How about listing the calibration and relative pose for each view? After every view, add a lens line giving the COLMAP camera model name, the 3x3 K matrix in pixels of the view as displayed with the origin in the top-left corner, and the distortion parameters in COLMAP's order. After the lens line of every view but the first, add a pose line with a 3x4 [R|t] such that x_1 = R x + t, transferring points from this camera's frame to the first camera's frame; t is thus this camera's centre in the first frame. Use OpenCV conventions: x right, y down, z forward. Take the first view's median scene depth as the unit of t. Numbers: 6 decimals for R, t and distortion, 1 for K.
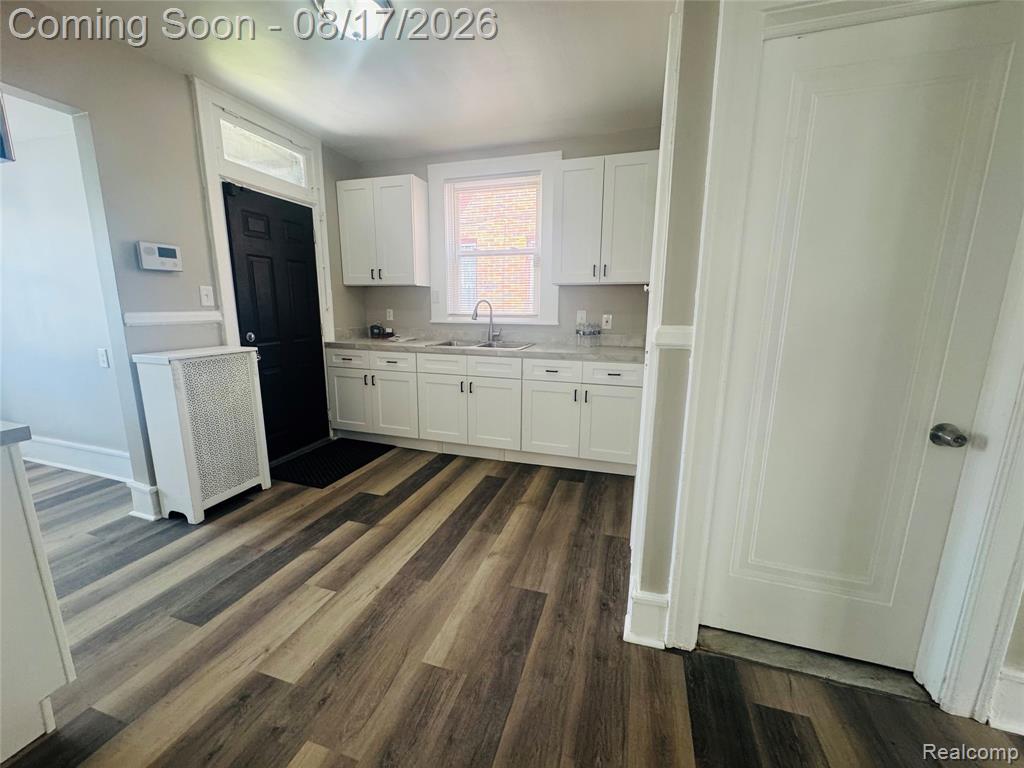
lens RADIAL K [[409.2, 0, 512.0], [0, 409.2, 384.0], [0, 0, 1]] dist [-0.002919, 0.000148]
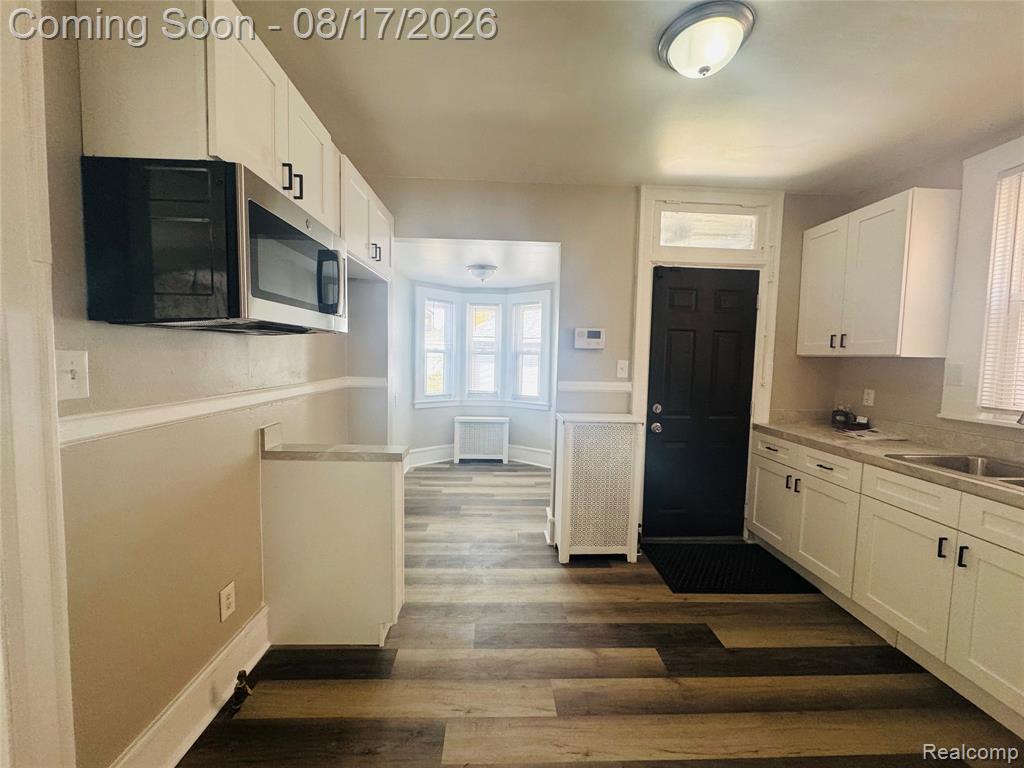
lens RADIAL K [[409.2, 0, 512.0], [0, 409.2, 384.0], [0, 0, 1]] dist [-0.002919, 0.000148]
pose [[0.340292, 0.062059, -0.938270, 0.207406], [-0.200226, 0.979719, -0.007818, -0.103243], [0.918755, 0.190526, 0.345817, 0.332212]]
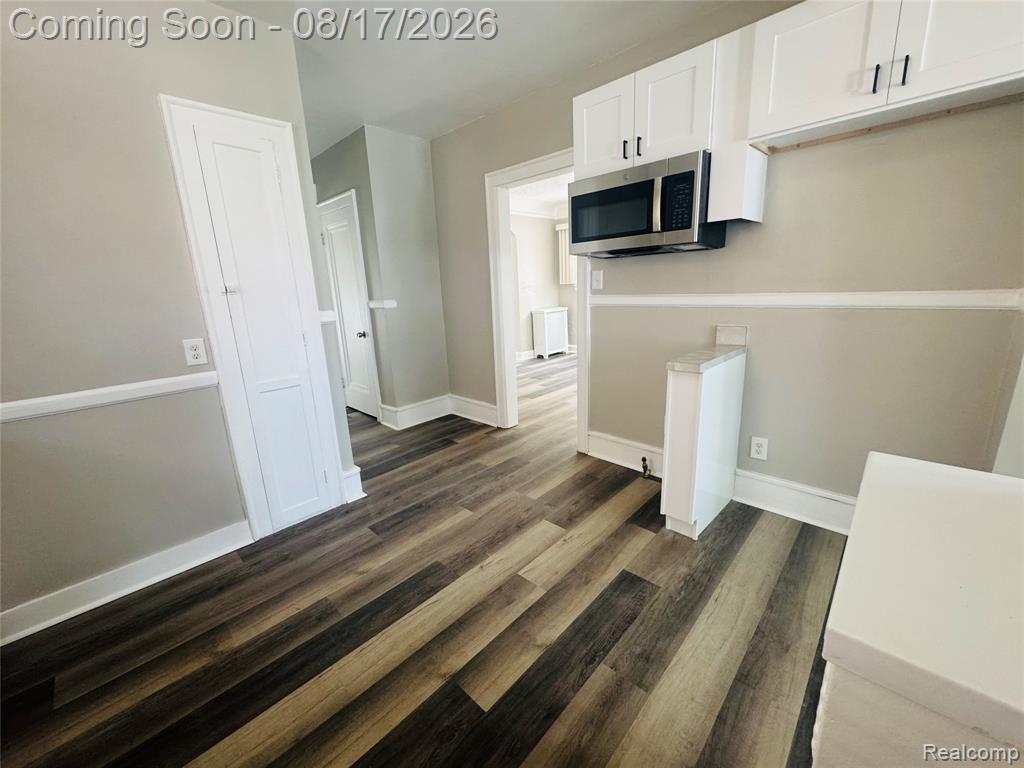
lens RADIAL K [[409.2, 0, 512.0], [0, 409.2, 384.0], [0, 0, 1]] dist [-0.002919, 0.000148]
pose [[-0.895130, -0.078083, 0.438914, -0.577204], [0.119905, 0.906094, 0.405730, -0.243082], [-0.429378, 0.415810, -0.801709, 1.129933]]
